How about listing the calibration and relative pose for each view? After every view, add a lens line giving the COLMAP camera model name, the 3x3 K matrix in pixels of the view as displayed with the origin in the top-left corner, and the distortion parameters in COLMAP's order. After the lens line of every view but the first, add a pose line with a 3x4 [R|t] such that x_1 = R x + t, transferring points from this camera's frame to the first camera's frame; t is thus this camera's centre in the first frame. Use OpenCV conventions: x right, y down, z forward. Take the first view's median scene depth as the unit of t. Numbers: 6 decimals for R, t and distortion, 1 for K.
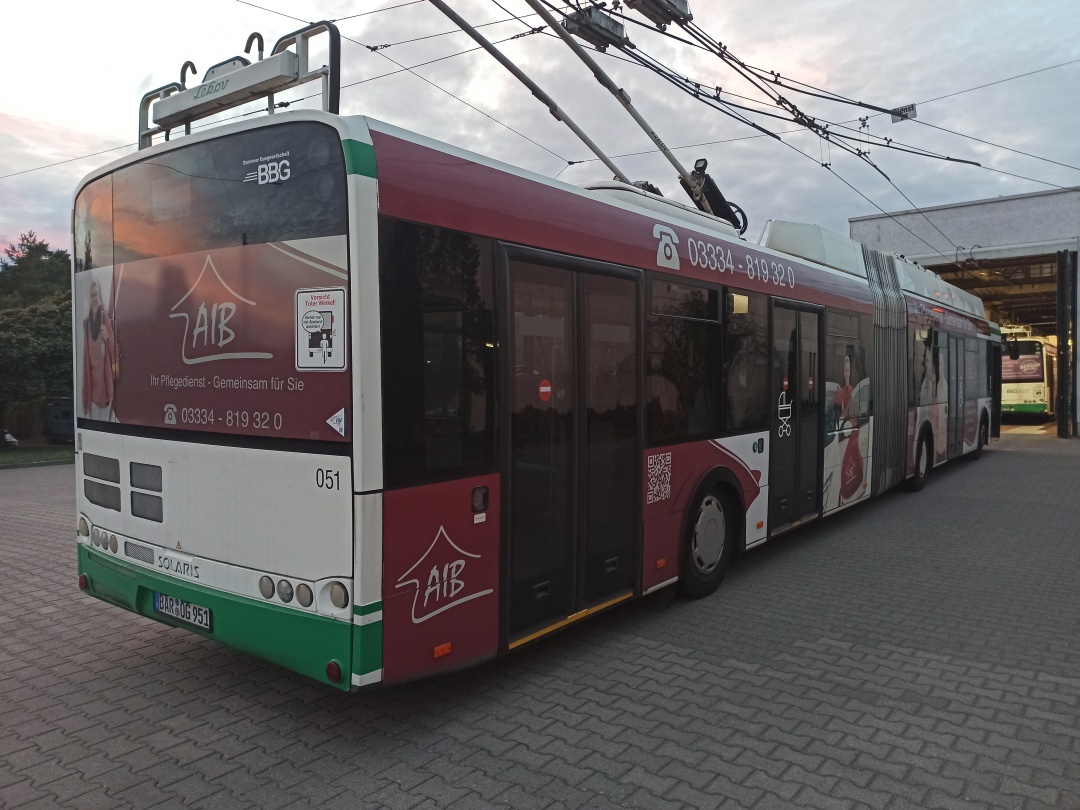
lens RADIAL K [[785.5, 0, 533.2], [0, 785.5, 404.6], [0, 0, 1]] dist [0.079874, -0.076559]
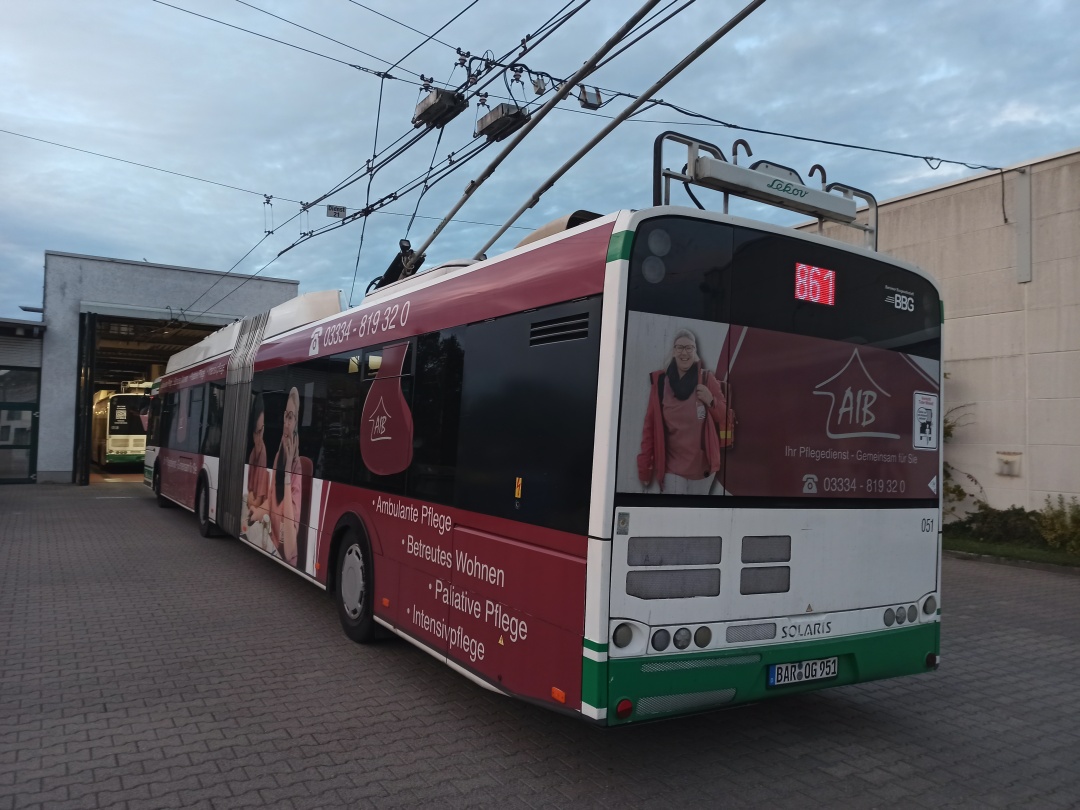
lens RADIAL K [[792.8, 0, 533.0], [0, 792.8, 402.2], [0, 0, 1]] dist [0.073823, -0.074905]
pose [[0.357095, 0.062288, 0.931989, -1.474844], [-0.006063, 0.997908, -0.064371, -0.023942], [-0.934048, 0.017336, 0.356726, 0.892568]]
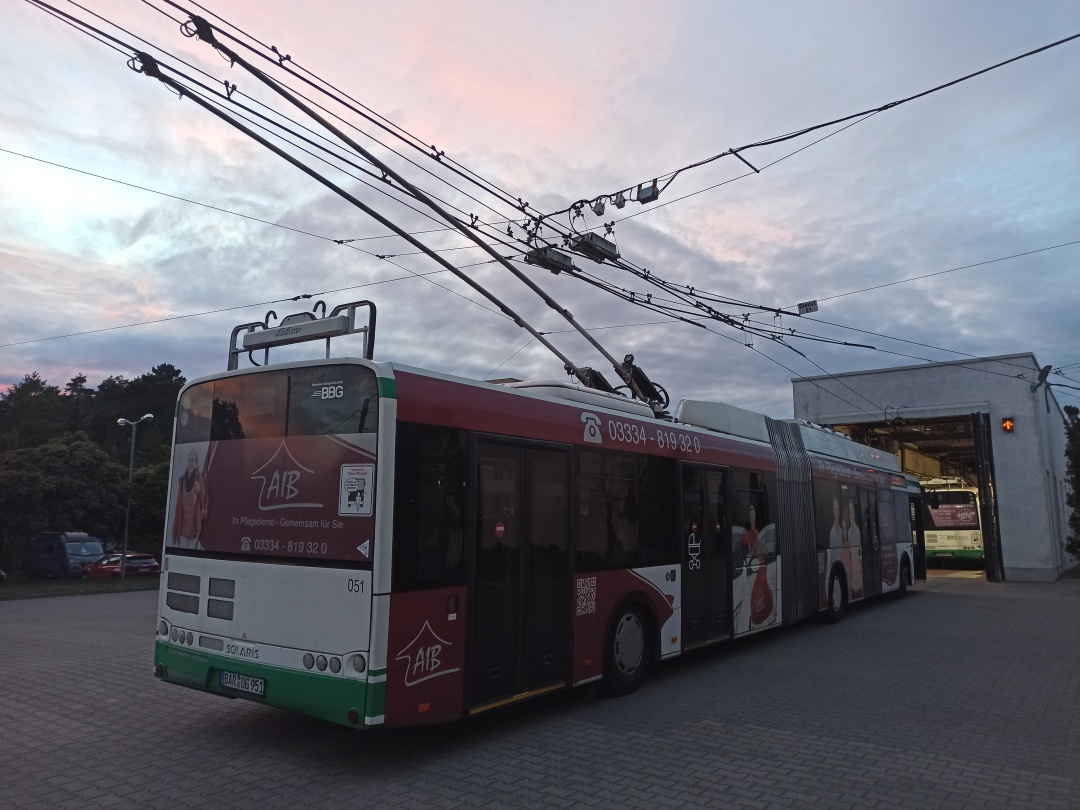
lens RADIAL K [[785.5, 0, 533.2], [0, 785.5, 404.6], [0, 0, 1]] dist [0.079874, -0.076559]
pose [[0.999590, 0.016826, 0.023159, 0.038578], [-0.012541, 0.984647, -0.174107, 0.007021], [-0.025733, 0.173745, 0.984454, -0.480679]]
